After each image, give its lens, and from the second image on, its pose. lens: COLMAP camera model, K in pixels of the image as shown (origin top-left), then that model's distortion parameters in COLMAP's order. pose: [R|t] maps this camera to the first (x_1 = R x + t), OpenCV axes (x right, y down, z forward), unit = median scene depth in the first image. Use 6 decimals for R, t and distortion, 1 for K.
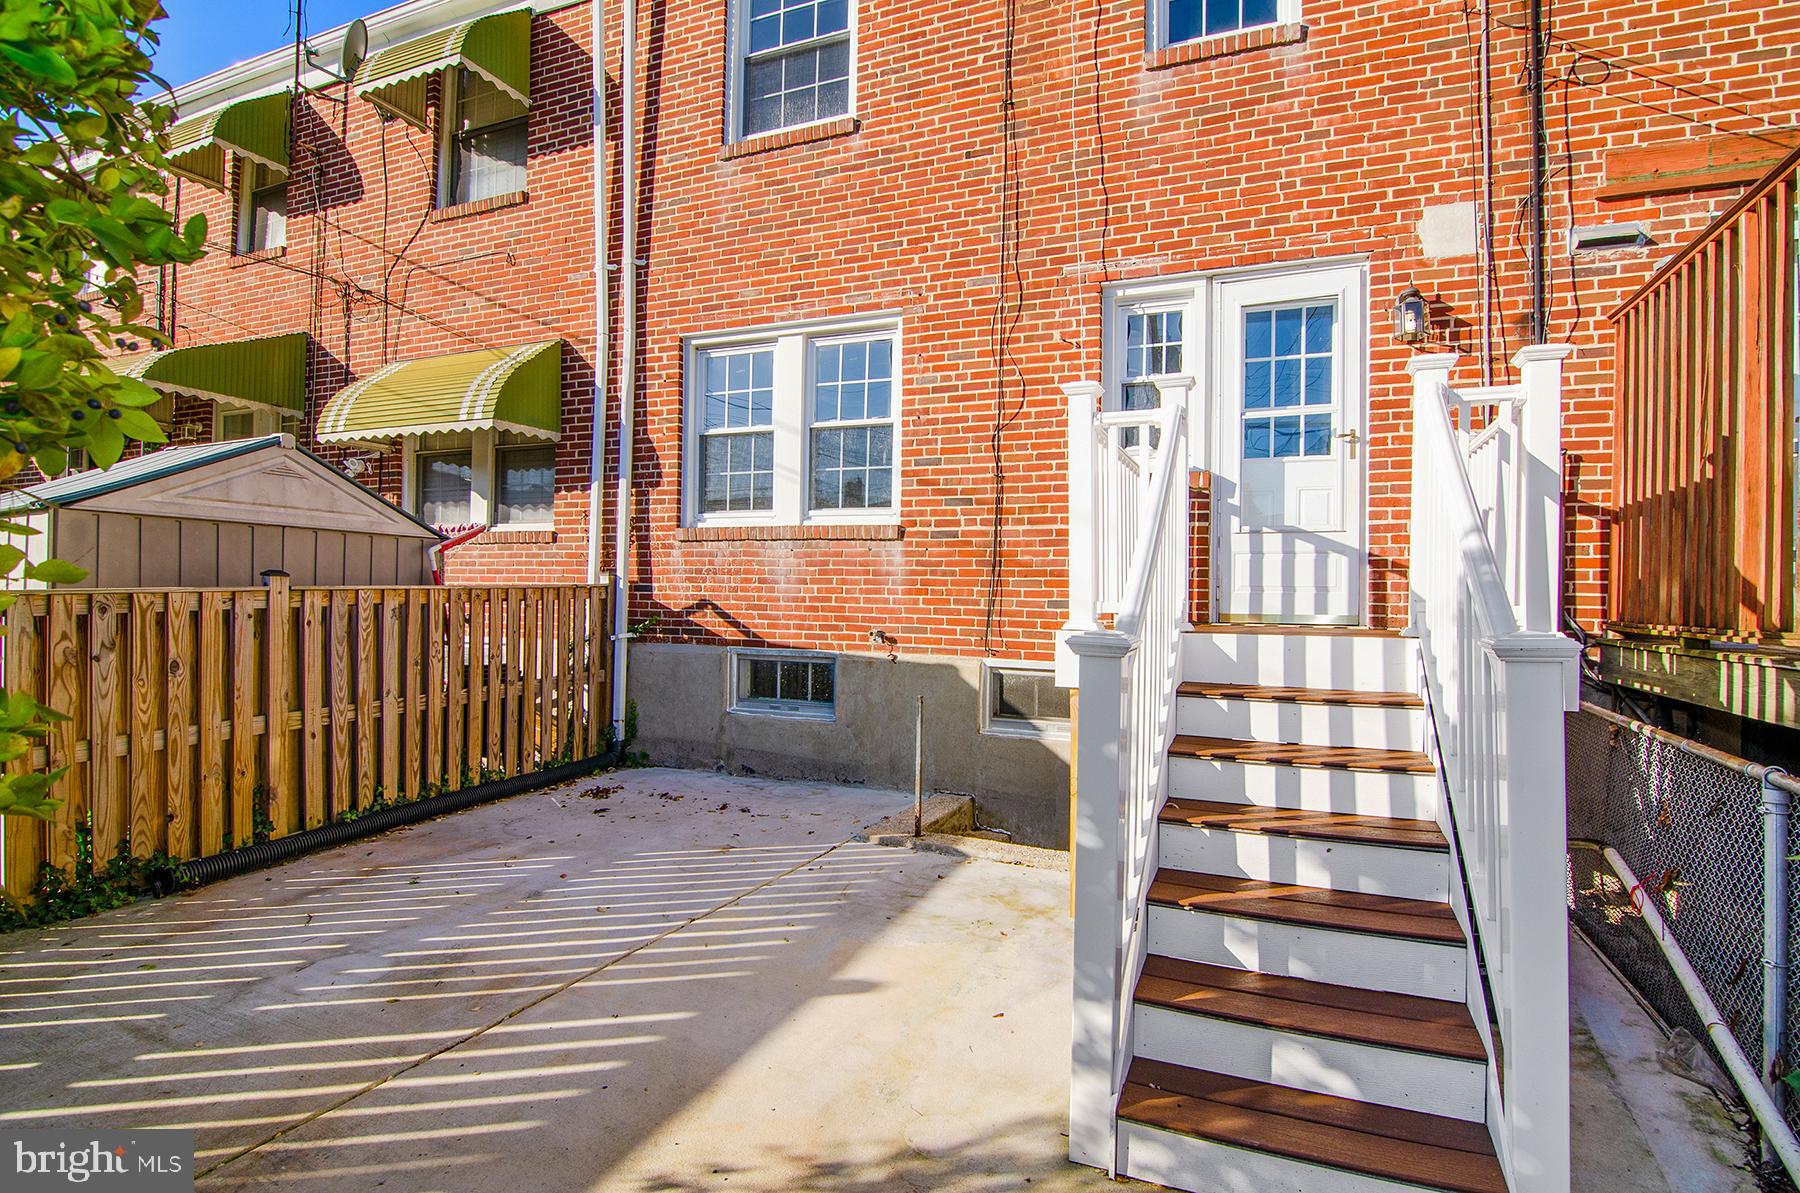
lens RADIAL K [[909.3, 0, 904.5], [0, 909.3, 591.3], [0, 0, 1]] dist [-0.001676, -0.003630]
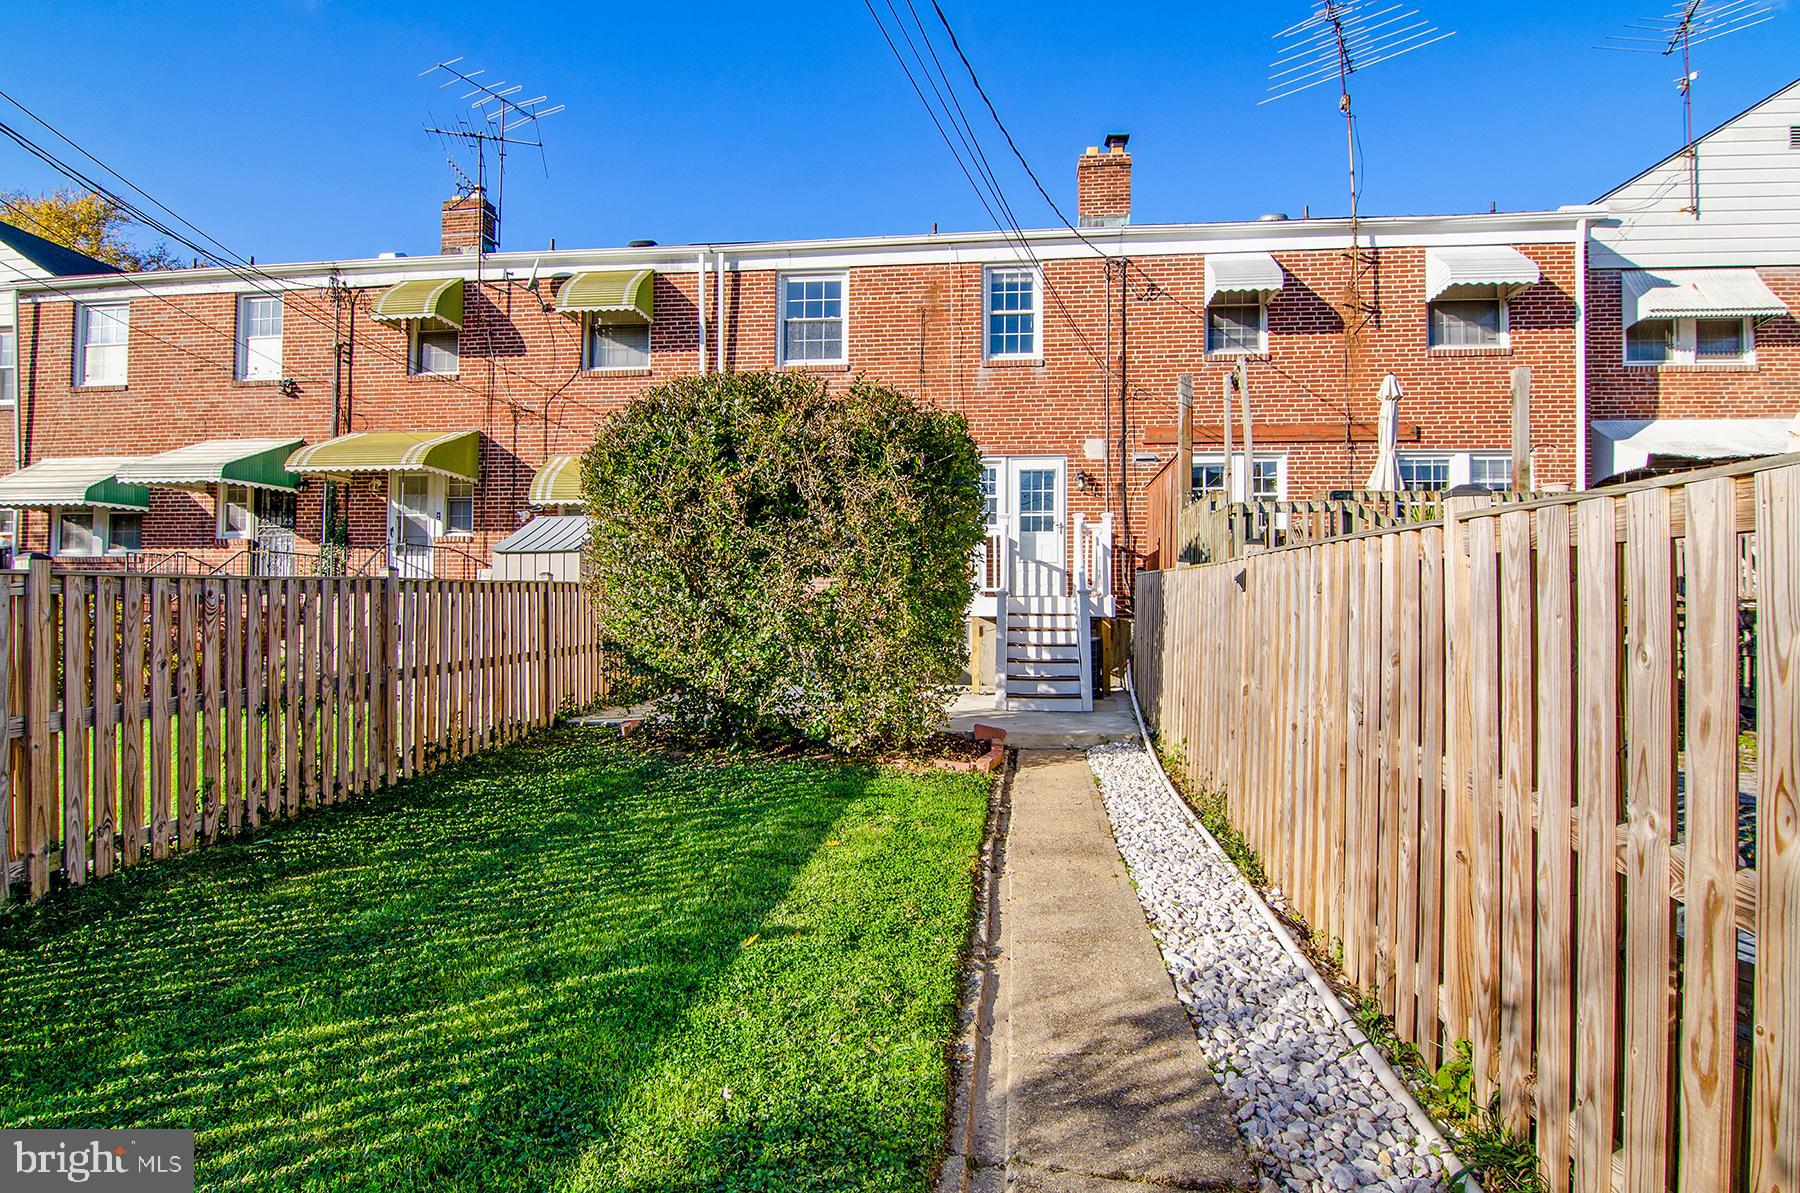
lens RADIAL K [[909.3, 0, 900.9], [0, 909.3, 596.2], [0, 0, 1]] dist [-0.001676, -0.003630]
pose [[0.966308, -0.000432, 0.257387, -0.596408], [0.001072, 0.999997, -0.002346, 0.034177], [-0.257386, 0.002543, 0.966305, -1.345208]]
